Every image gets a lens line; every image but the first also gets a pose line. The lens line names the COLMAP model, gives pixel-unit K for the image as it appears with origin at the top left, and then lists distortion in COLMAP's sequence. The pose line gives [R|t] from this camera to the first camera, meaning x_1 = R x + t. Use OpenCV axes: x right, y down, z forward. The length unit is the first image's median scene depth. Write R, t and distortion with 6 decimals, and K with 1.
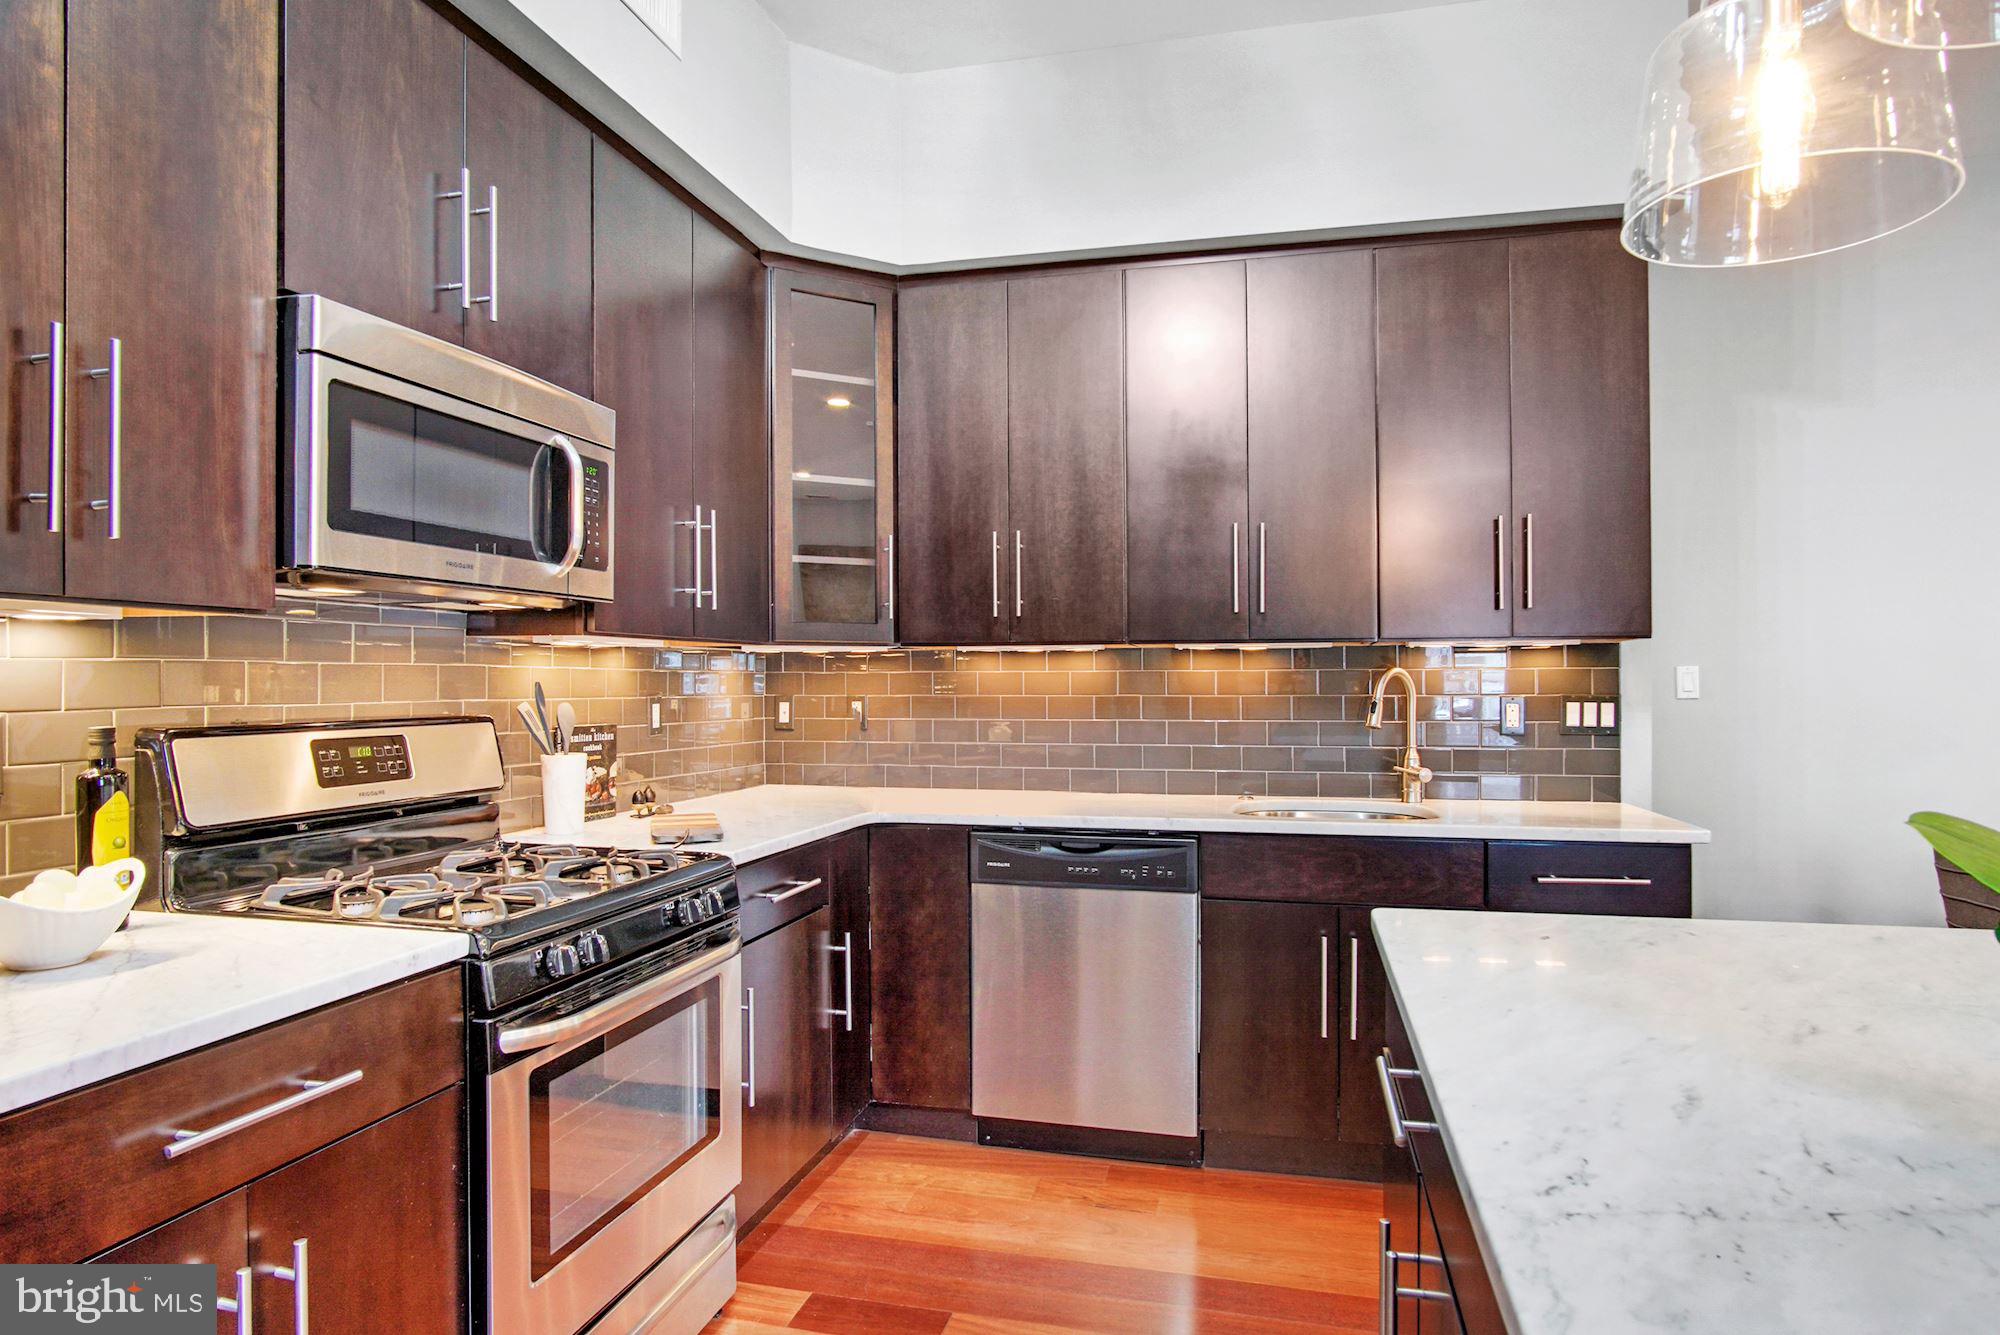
lens RADIAL K [[1140.3, 0, 1002.3], [0, 1140.3, 678.9], [0, 0, 1]] dist [-0.012334, 0.001067]
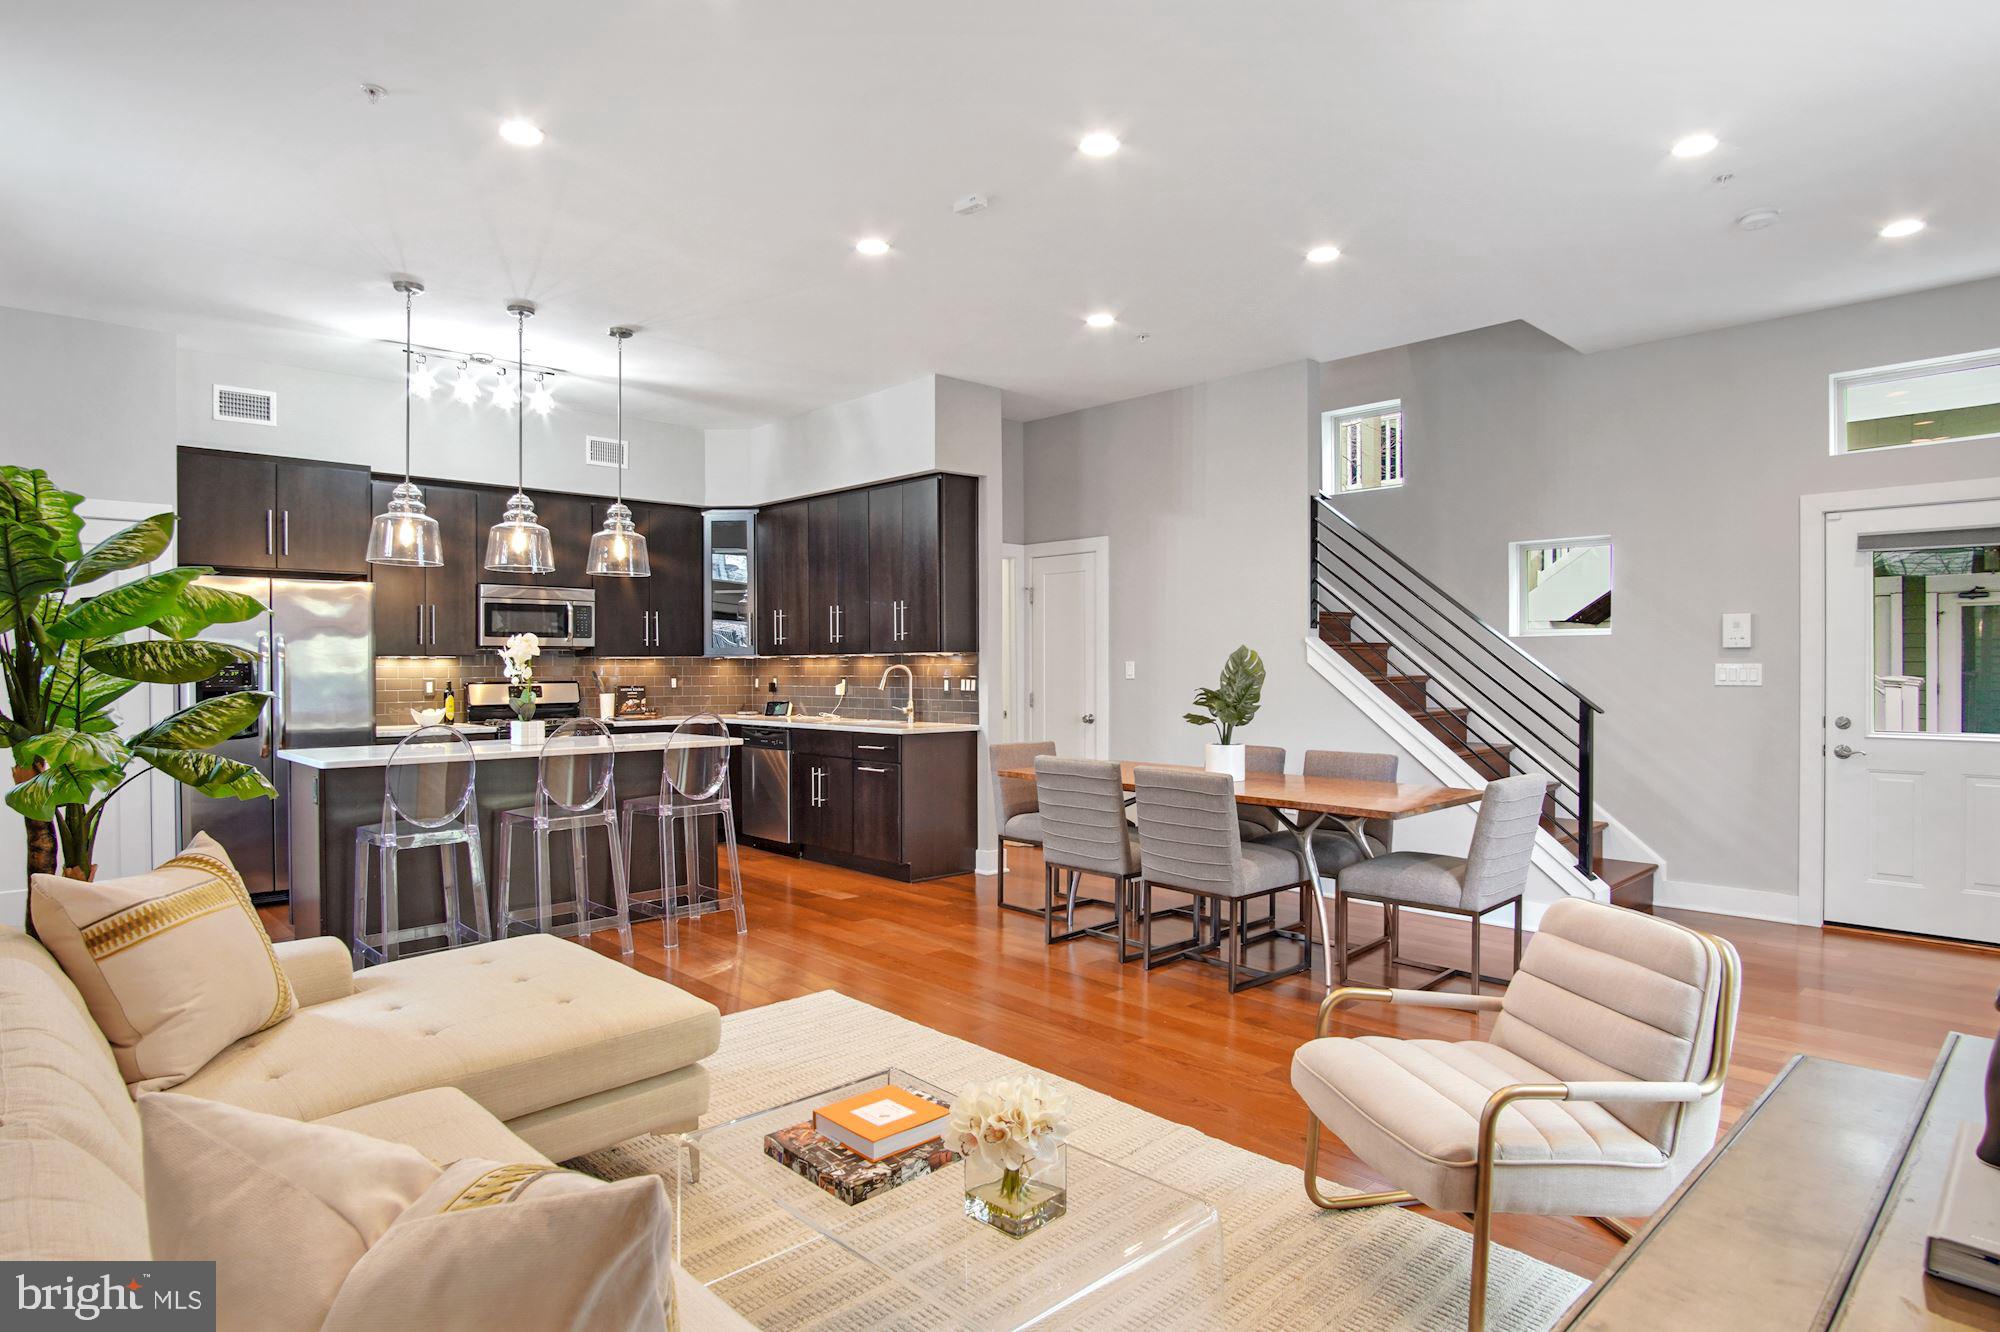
lens RADIAL K [[1140.3, 0, 1005.4], [0, 1140.3, 665.8], [0, 0, 1]] dist [-0.012334, 0.001067]
pose [[0.850516, -0.002735, -0.525943, 2.024978], [0.003703, 0.999993, 0.000788, -0.008711], [0.525937, -0.002618, 0.850520, -0.993905]]
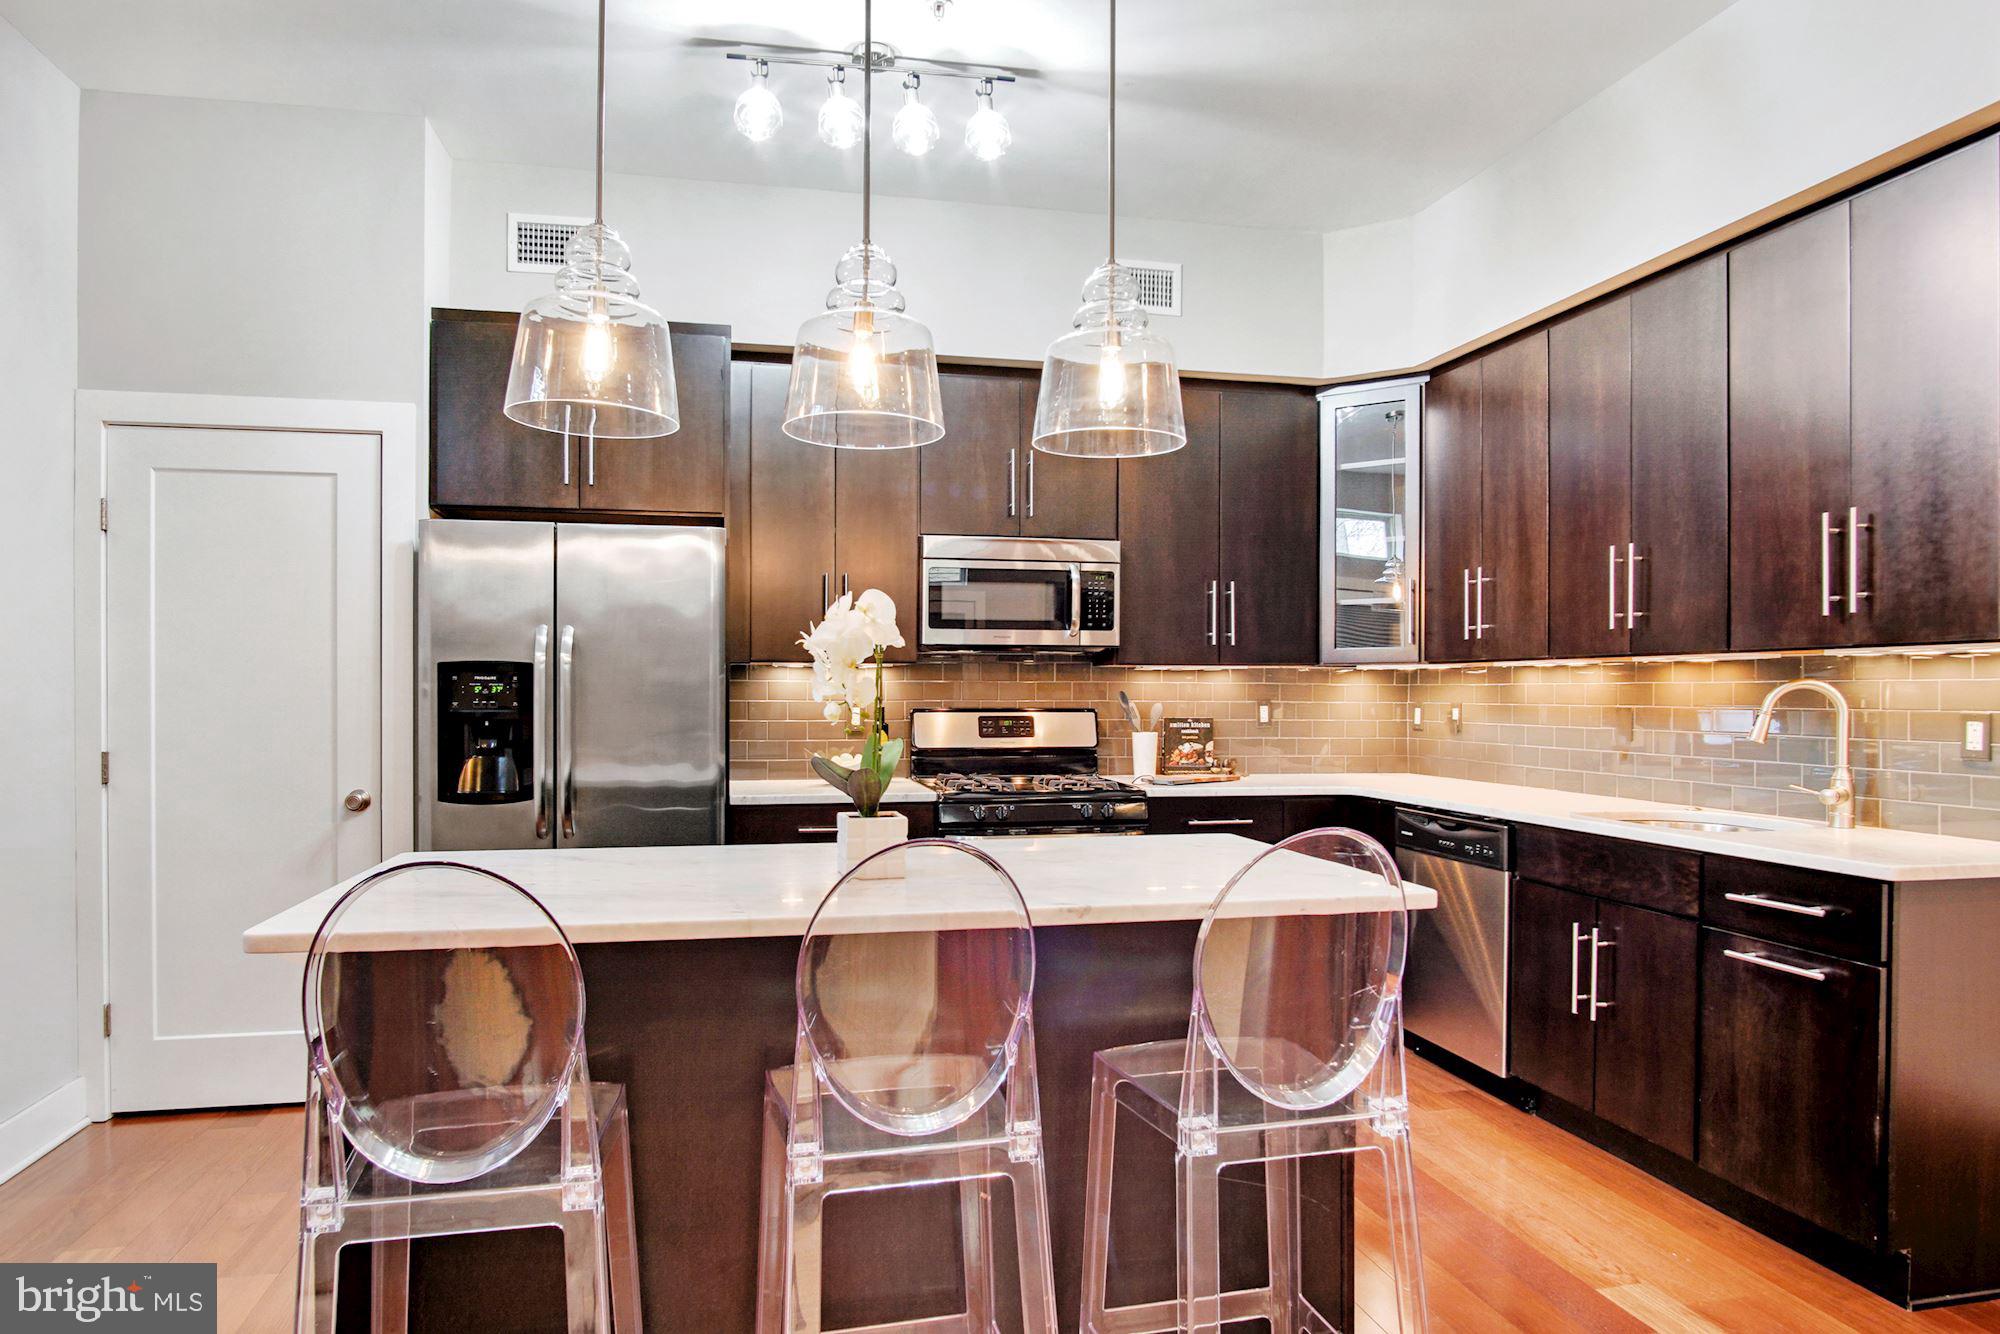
lens RADIAL K [[1140.3, 0, 1005.0], [0, 1140.3, 705.8], [0, 0, 1]] dist [-0.012334, 0.001067]
pose [[0.471377, 0.014468, -0.881813, 0.985720], [-0.002817, 0.999885, 0.014899, -0.000099], [0.881927, -0.004539, 0.471363, -0.012787]]
